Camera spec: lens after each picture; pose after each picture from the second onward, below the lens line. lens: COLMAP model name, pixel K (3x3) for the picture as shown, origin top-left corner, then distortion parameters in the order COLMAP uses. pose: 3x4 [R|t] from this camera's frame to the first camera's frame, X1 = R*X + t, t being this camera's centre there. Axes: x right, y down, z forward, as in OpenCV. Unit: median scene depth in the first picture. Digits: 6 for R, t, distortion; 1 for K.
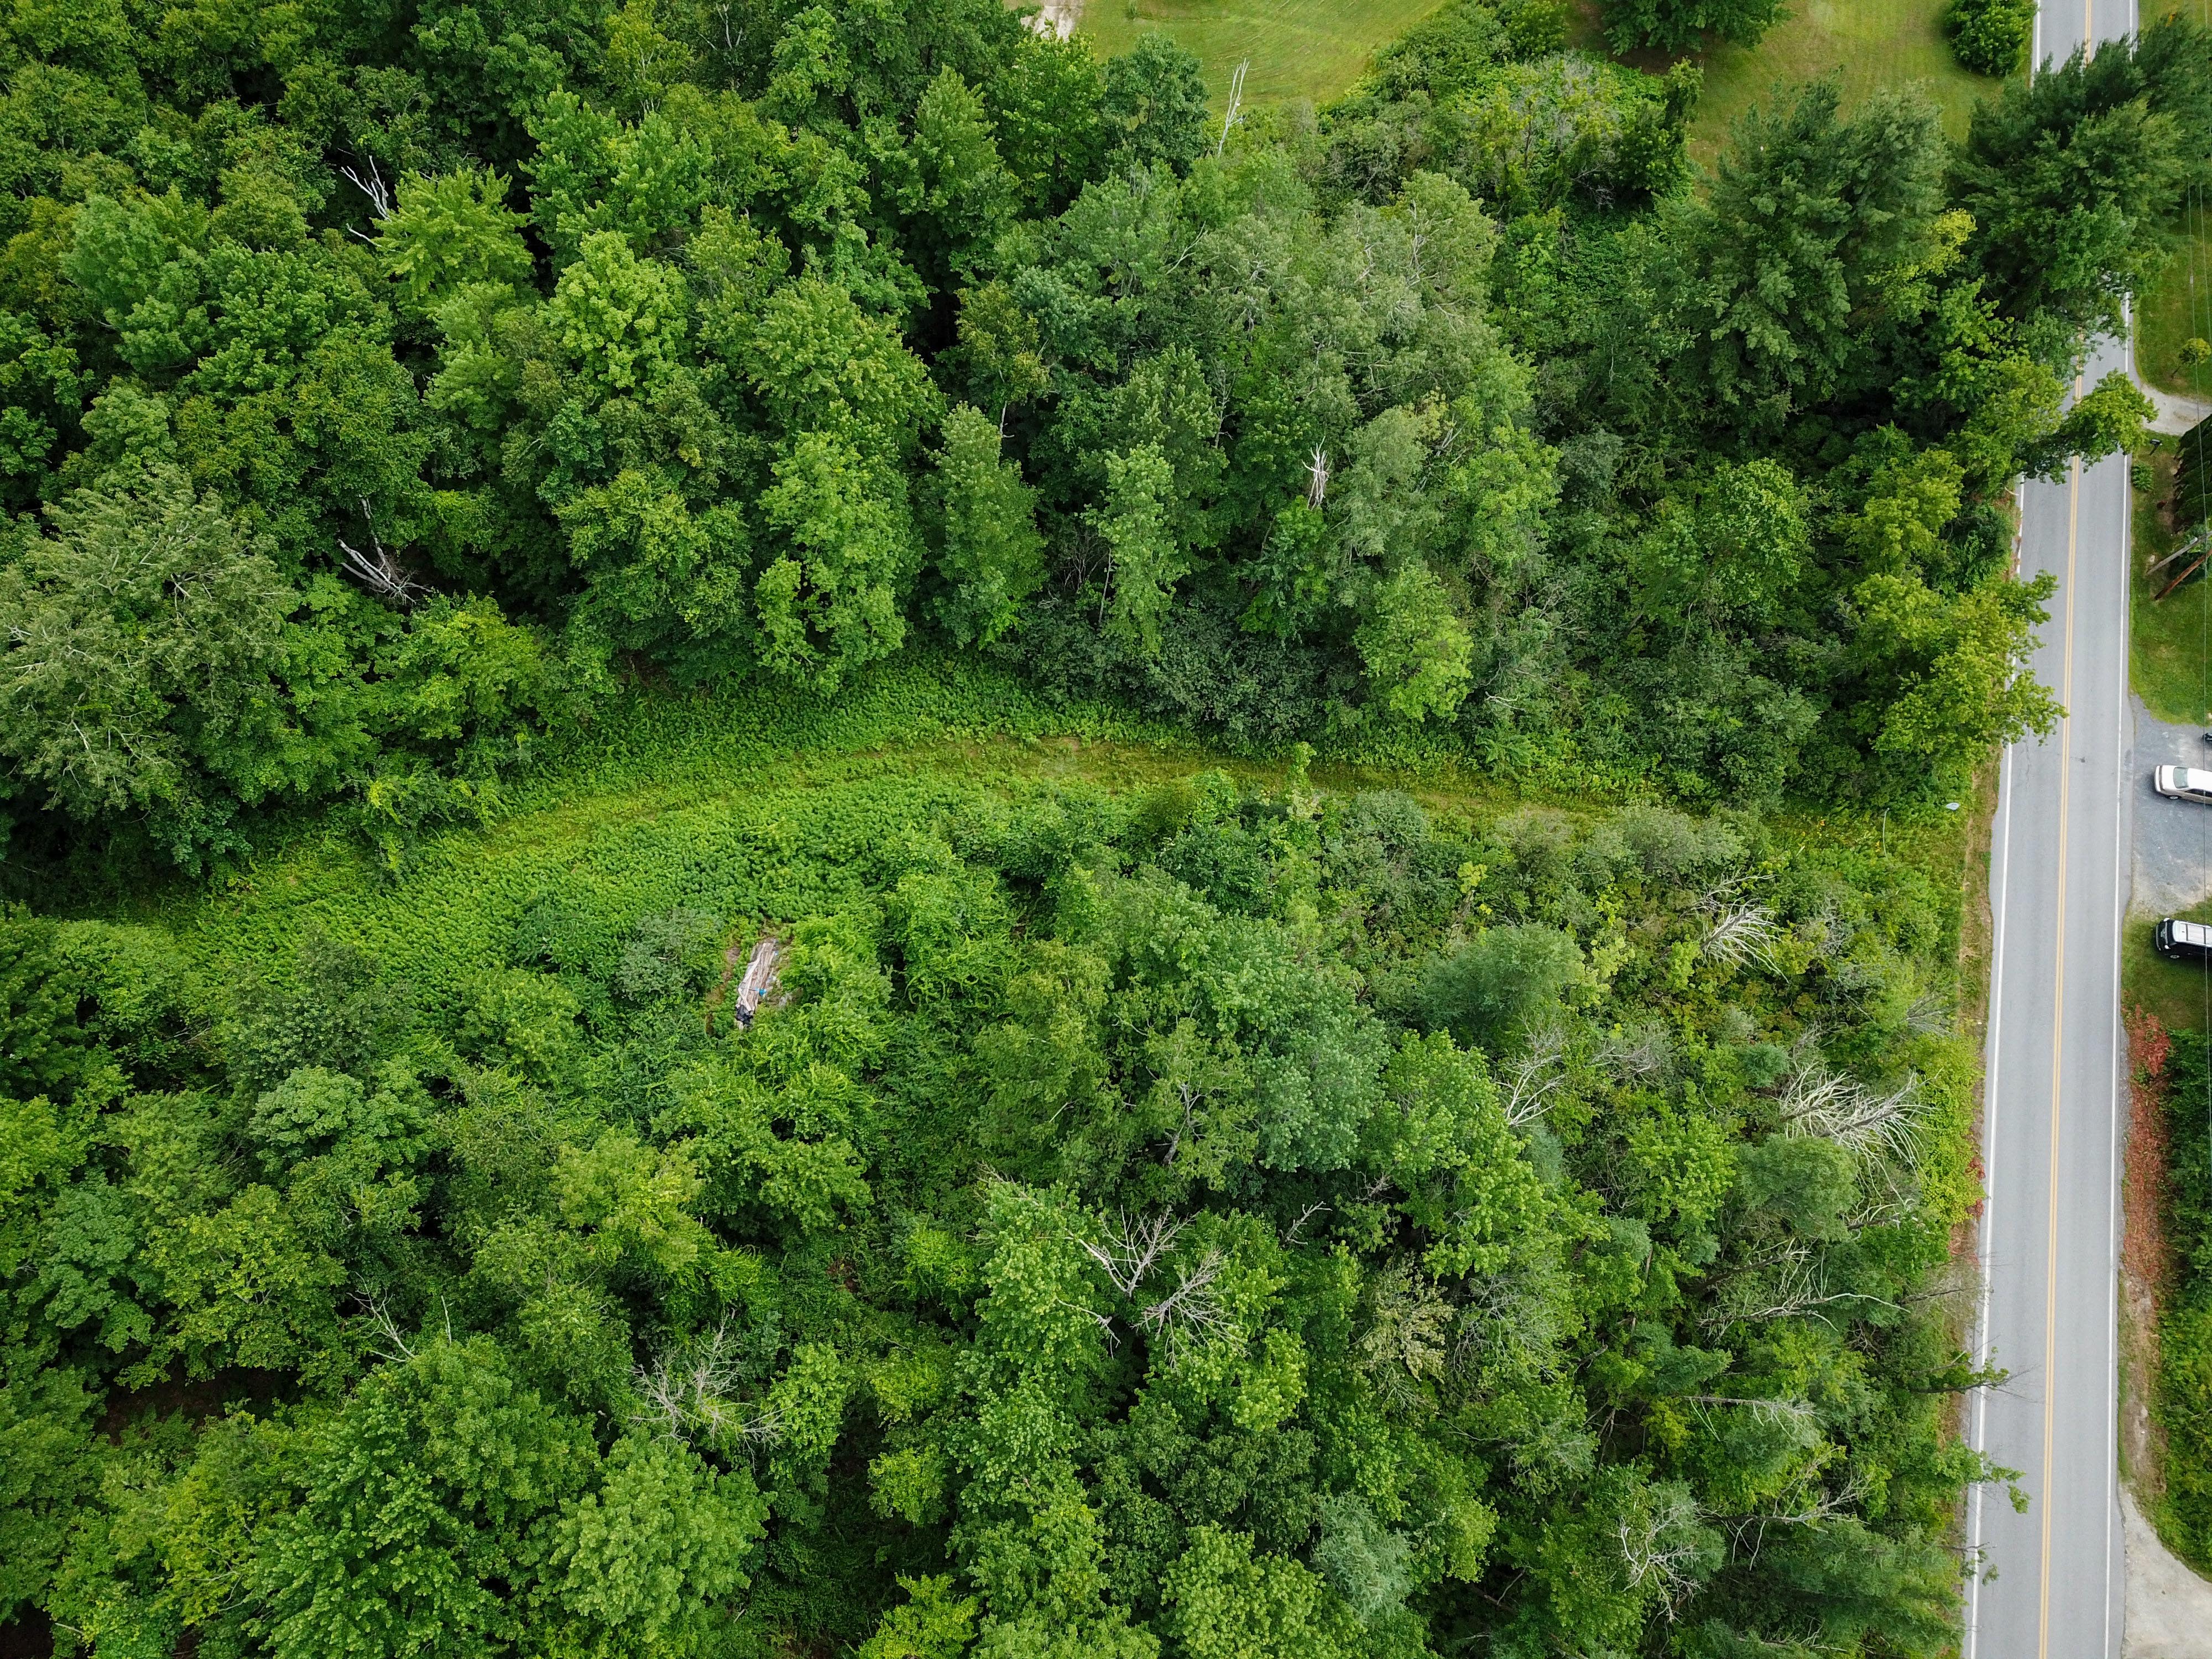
lens RADIAL K [[1691.4, 0, 1103.9], [0, 1691.4, 834.6], [0, 0, 1]] dist [0.008145, -0.001731]
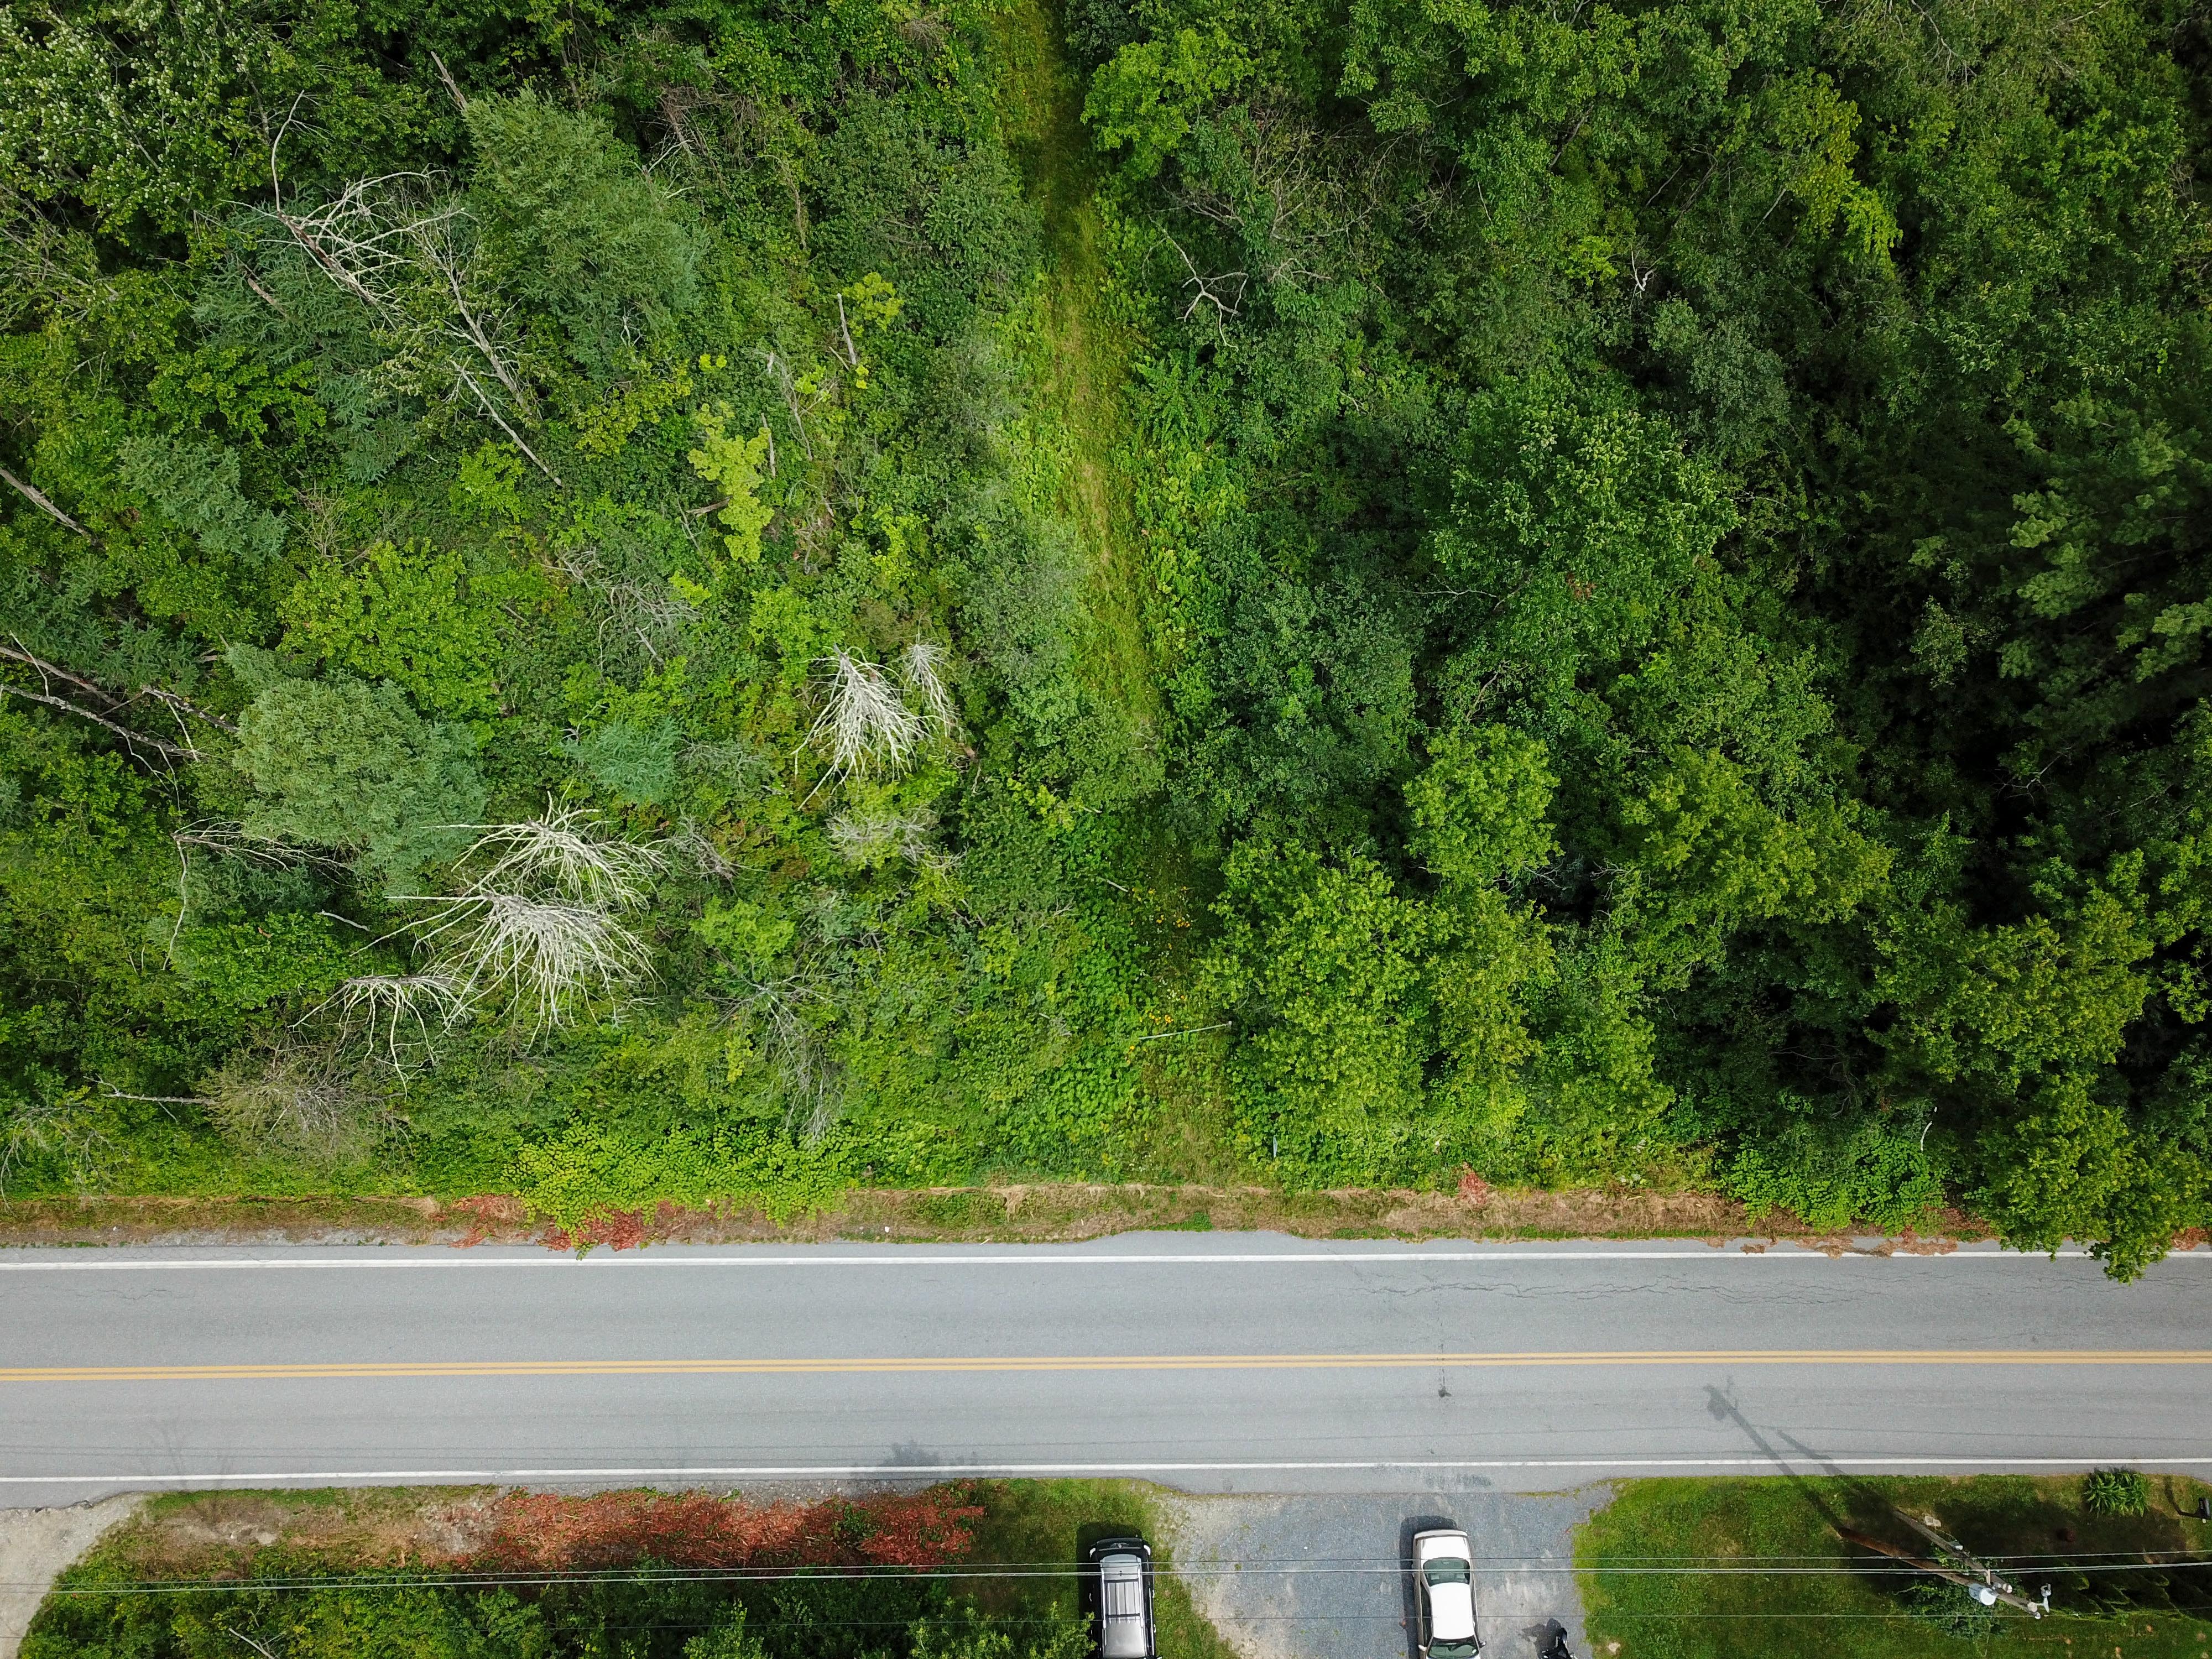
lens RADIAL K [[1691.4, 0, 1105.2], [0, 1691.4, 829.8], [0, 0, 1]] dist [0.008145, -0.001731]
pose [[0.239413, 0.946431, -0.216679, 0.509734], [-0.907975, 0.297291, 0.295296, -0.161457], [0.343894, 0.126041, 0.930511, 0.451065]]
